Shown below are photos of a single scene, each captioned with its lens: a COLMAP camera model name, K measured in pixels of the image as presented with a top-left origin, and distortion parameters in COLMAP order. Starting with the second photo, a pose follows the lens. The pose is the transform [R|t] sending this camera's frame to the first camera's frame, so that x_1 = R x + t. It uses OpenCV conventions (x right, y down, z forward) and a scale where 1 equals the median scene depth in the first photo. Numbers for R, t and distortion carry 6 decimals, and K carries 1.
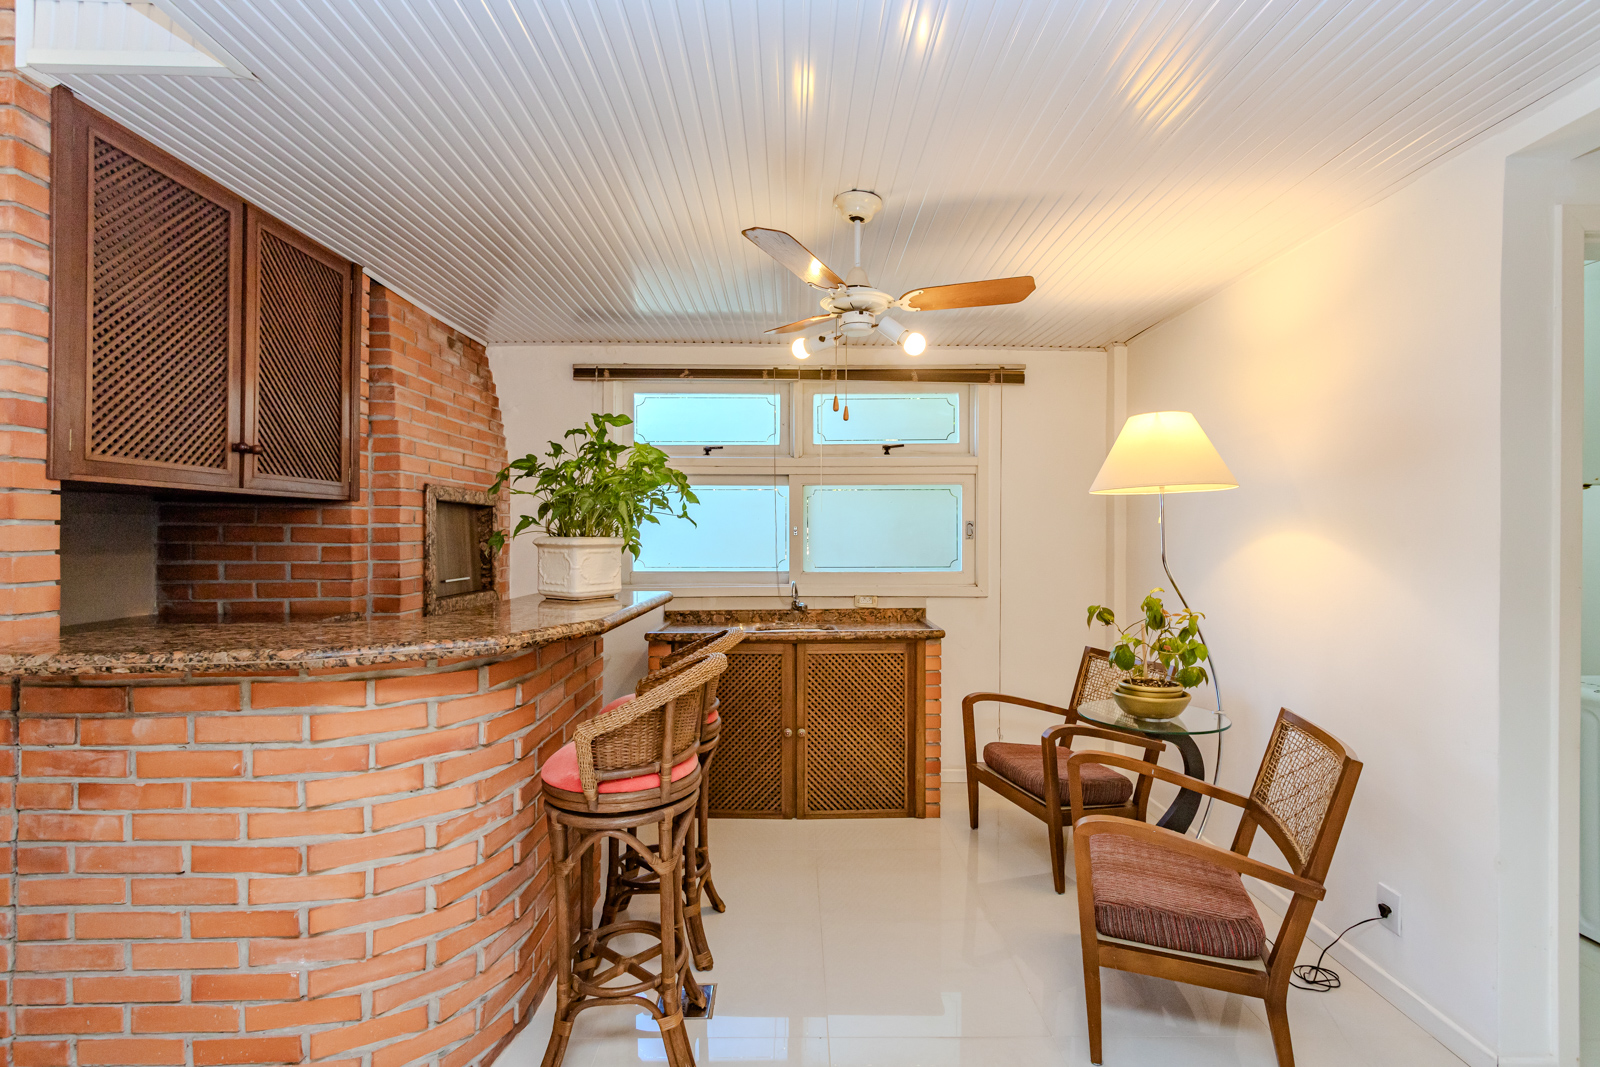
lens RADIAL K [[757.2, 0, 803.3], [0, 757.2, 530.2], [0, 0, 1]] dist [0.001691, 0.000600]
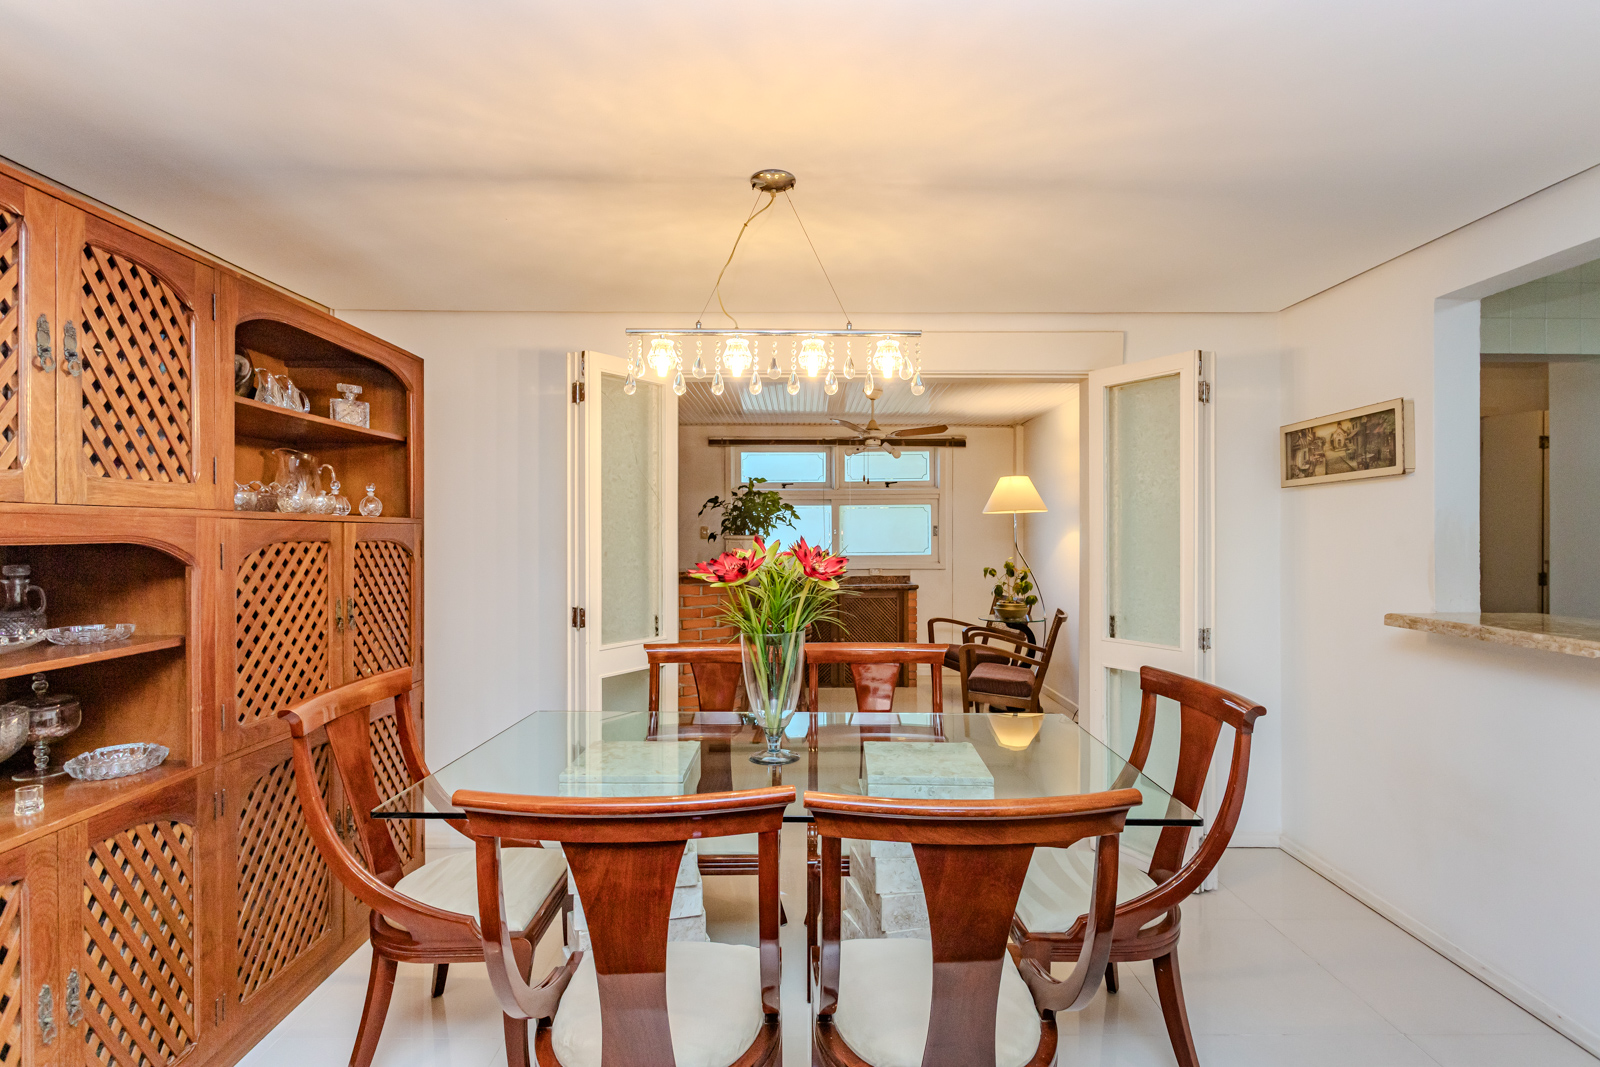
lens RADIAL K [[757.2, 0, 803.3], [0, 757.2, 530.2], [0, 0, 1]] dist [0.001691, 0.000600]
pose [[0.999966, -0.003684, -0.007334, -0.078332], [0.003693, 0.999993, 0.001113, -0.004832], [0.007330, -0.001140, 0.999972, -0.825496]]
